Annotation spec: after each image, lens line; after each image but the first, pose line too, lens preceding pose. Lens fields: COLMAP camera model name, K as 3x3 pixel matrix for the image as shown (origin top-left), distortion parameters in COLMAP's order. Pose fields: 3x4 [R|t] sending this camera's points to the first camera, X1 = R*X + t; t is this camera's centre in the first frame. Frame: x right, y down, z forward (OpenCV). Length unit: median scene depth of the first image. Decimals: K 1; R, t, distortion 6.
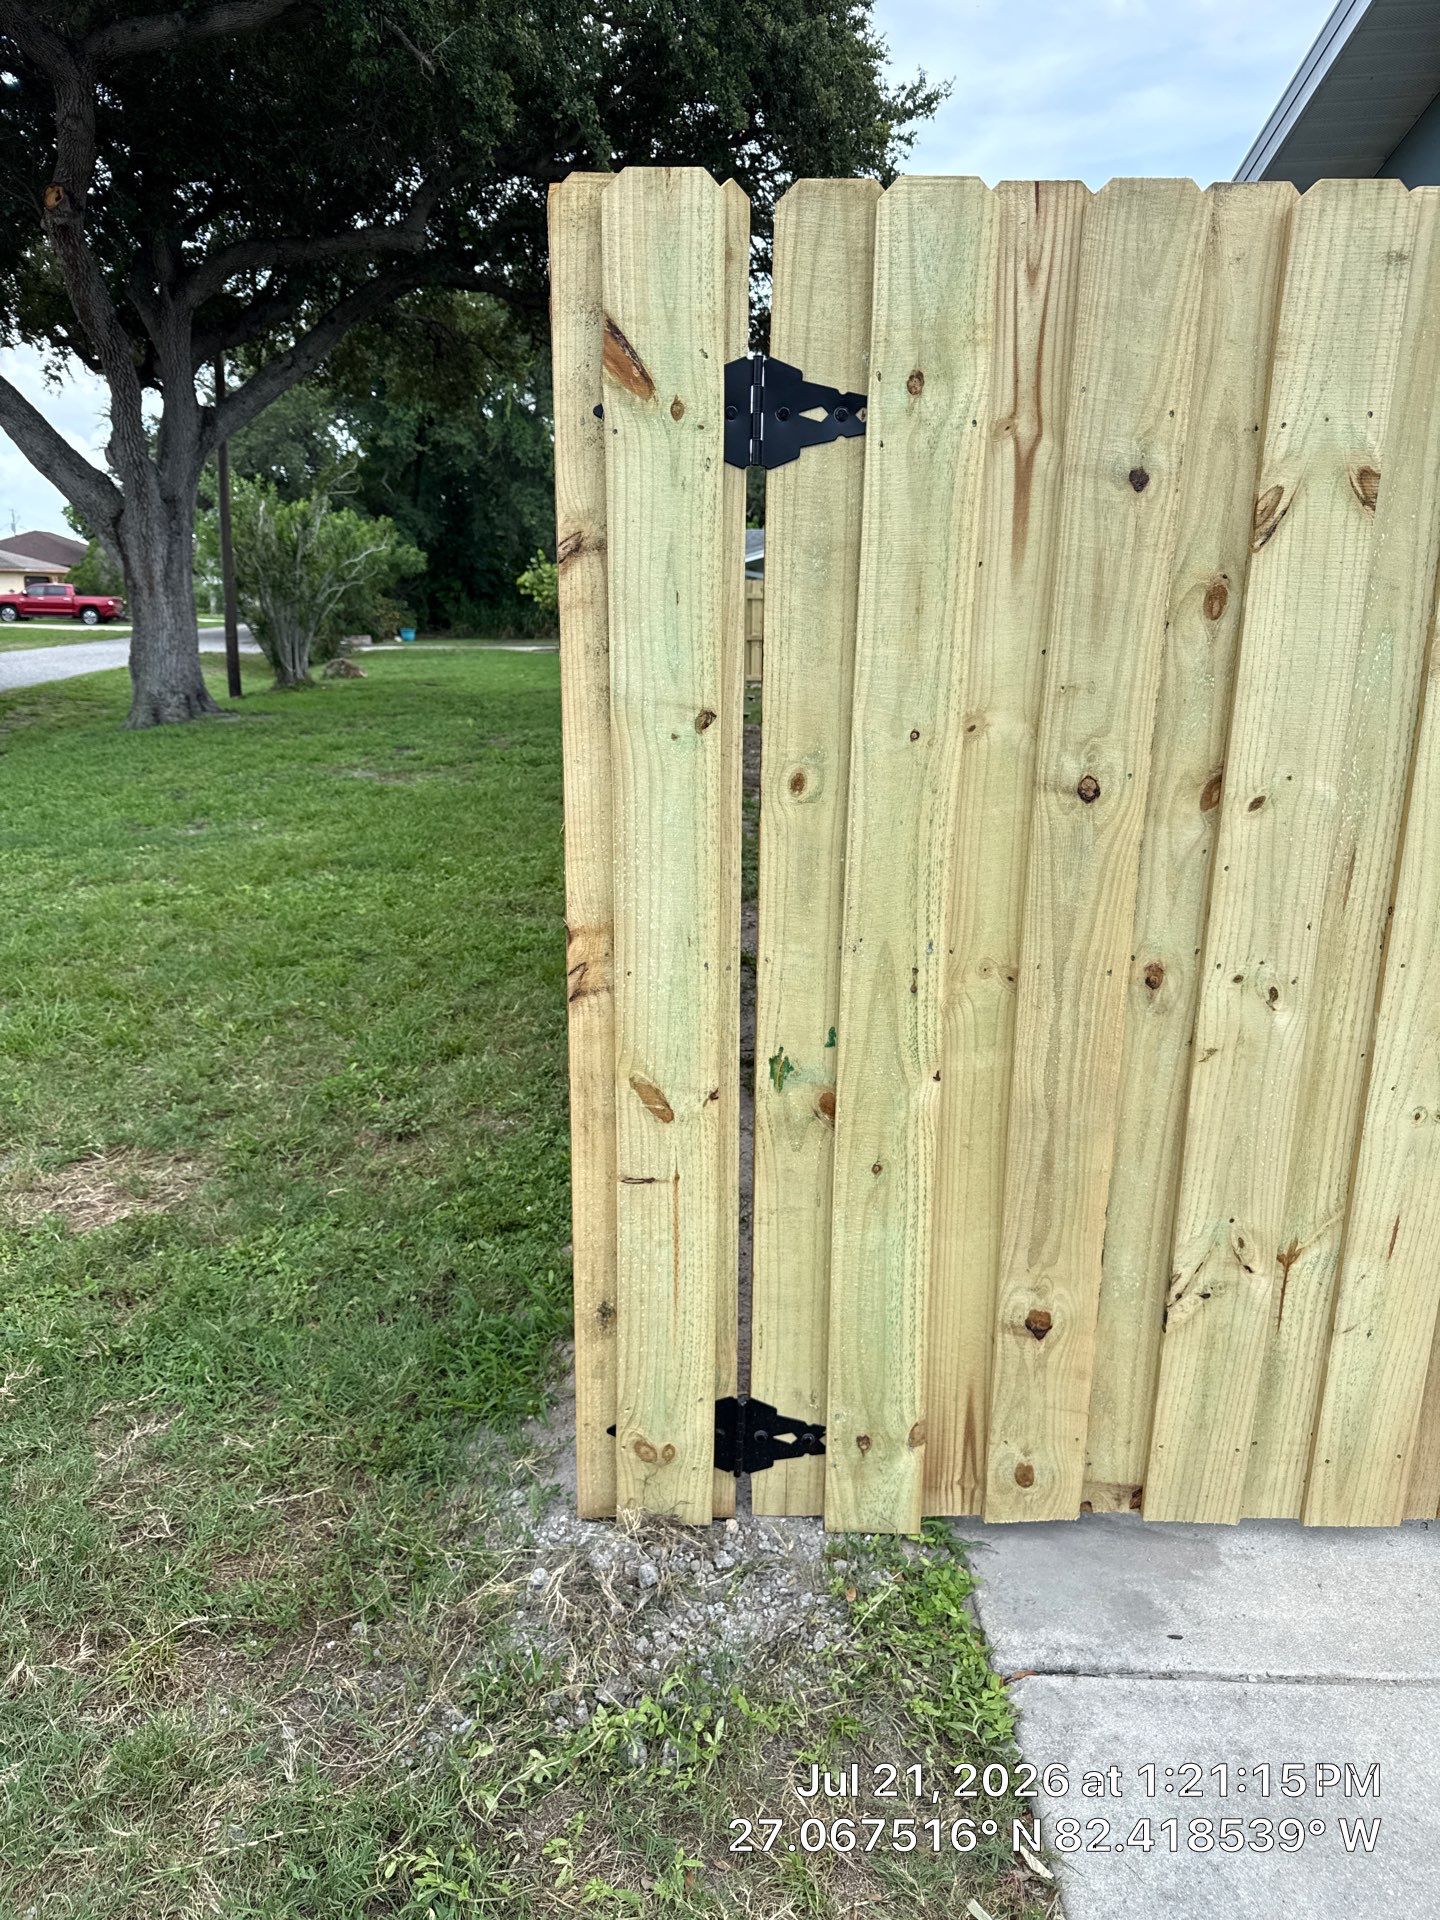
lens RADIAL K [[1371.8, 0, 719.6], [0, 1371.8, 954.0], [0, 0, 1]] dist [0.000867, -0.014409]
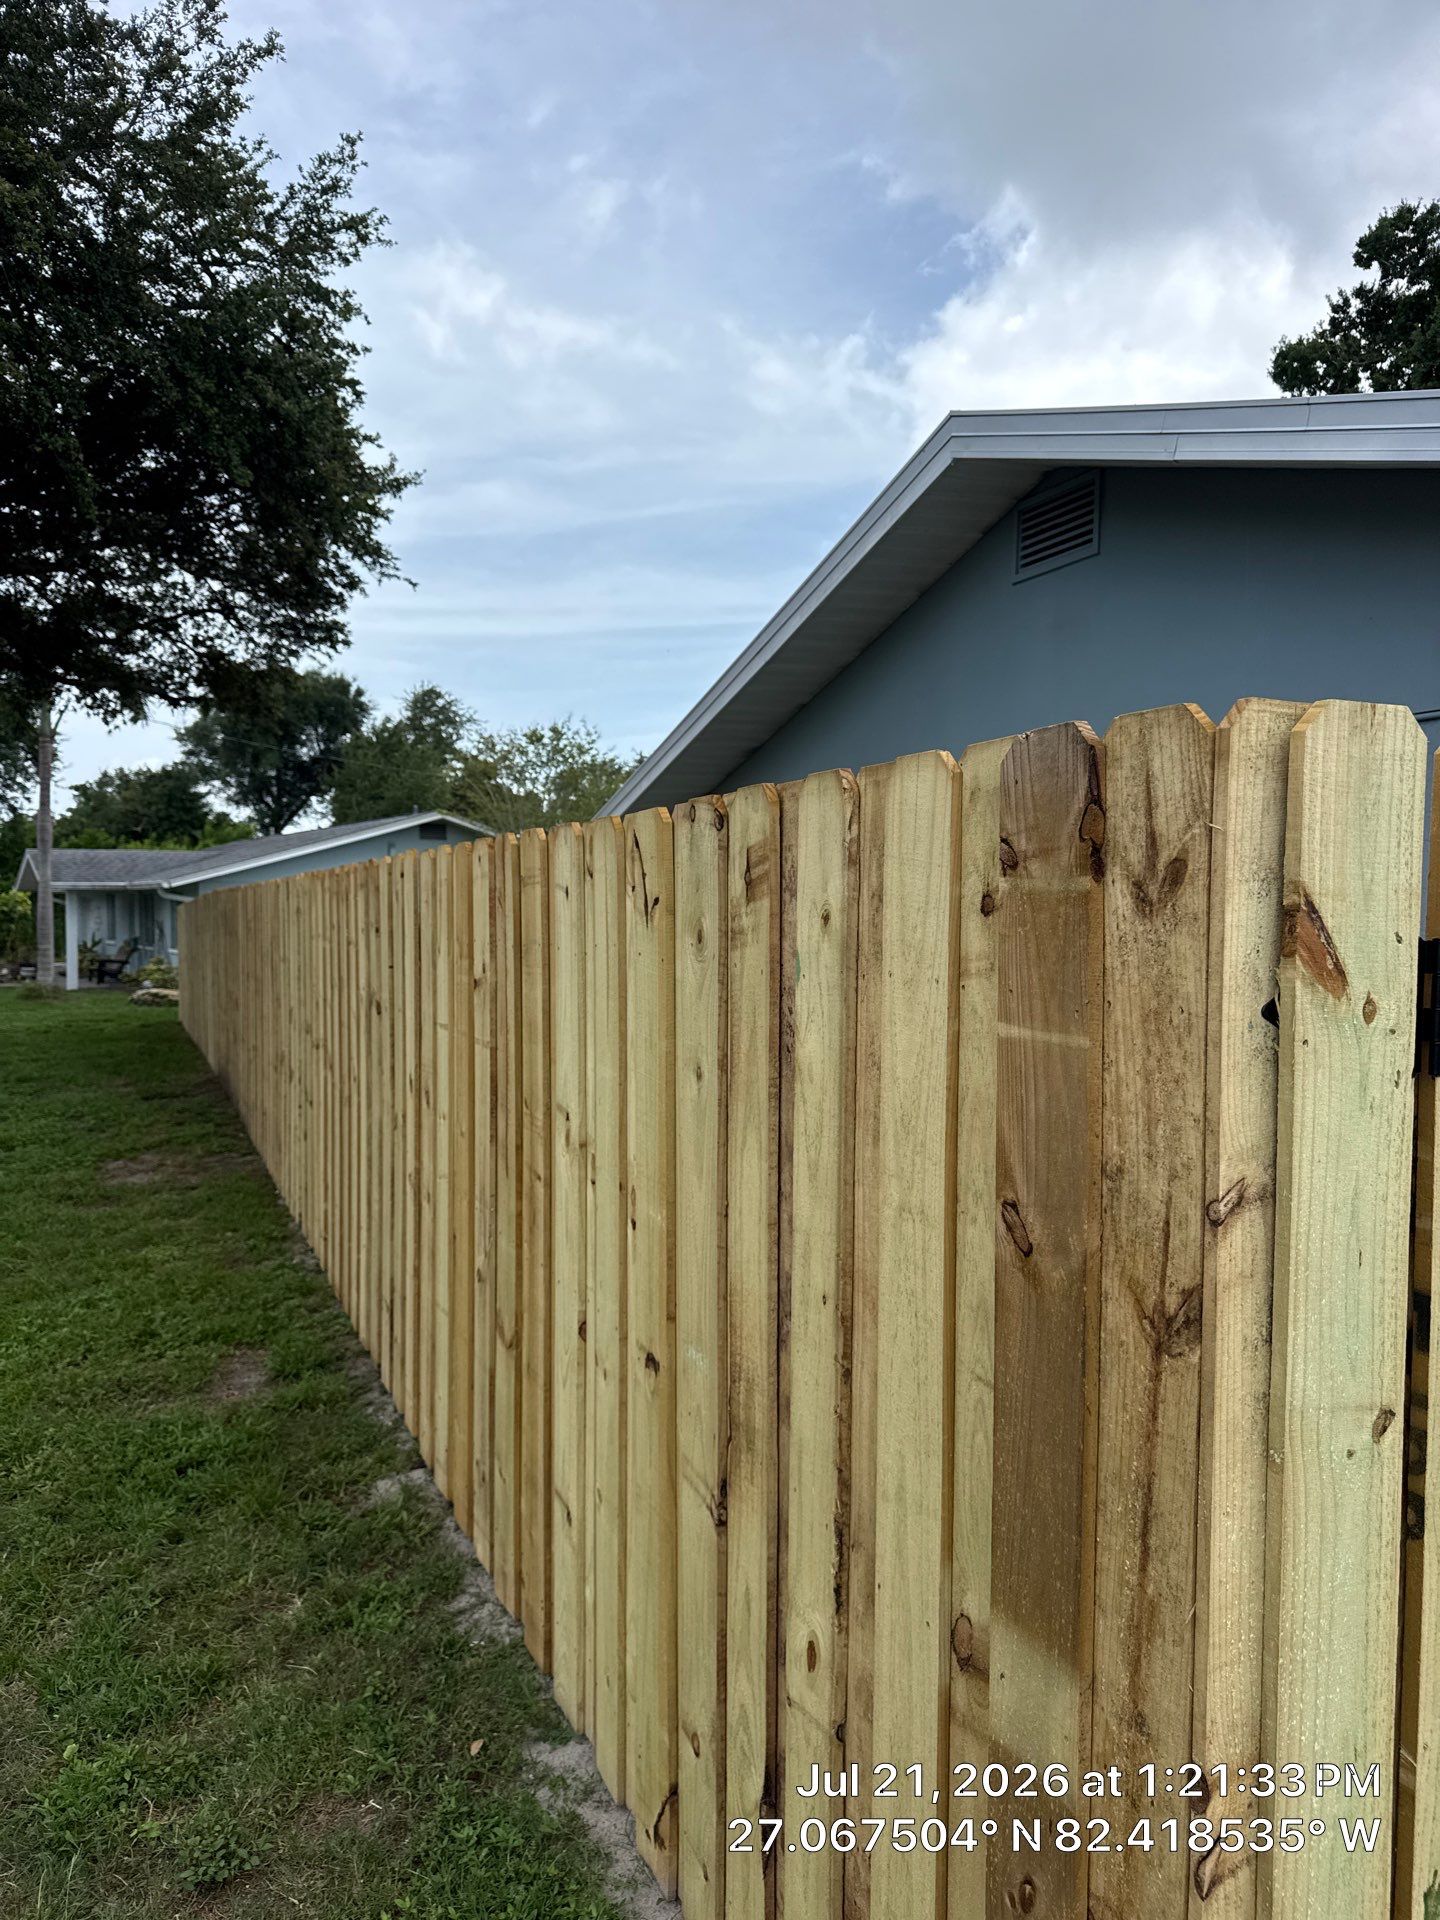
lens RADIAL K [[1338.4, 0, 719.1], [0, 1338.4, 970.6], [0, 0, 1]] dist [0.020619, 0.000681]
pose [[0.900691, -0.027829, 0.433567, -0.636258], [0.116883, 0.976675, -0.180122, -0.326446], [-0.418442, 0.212911, 0.882936, 0.510339]]
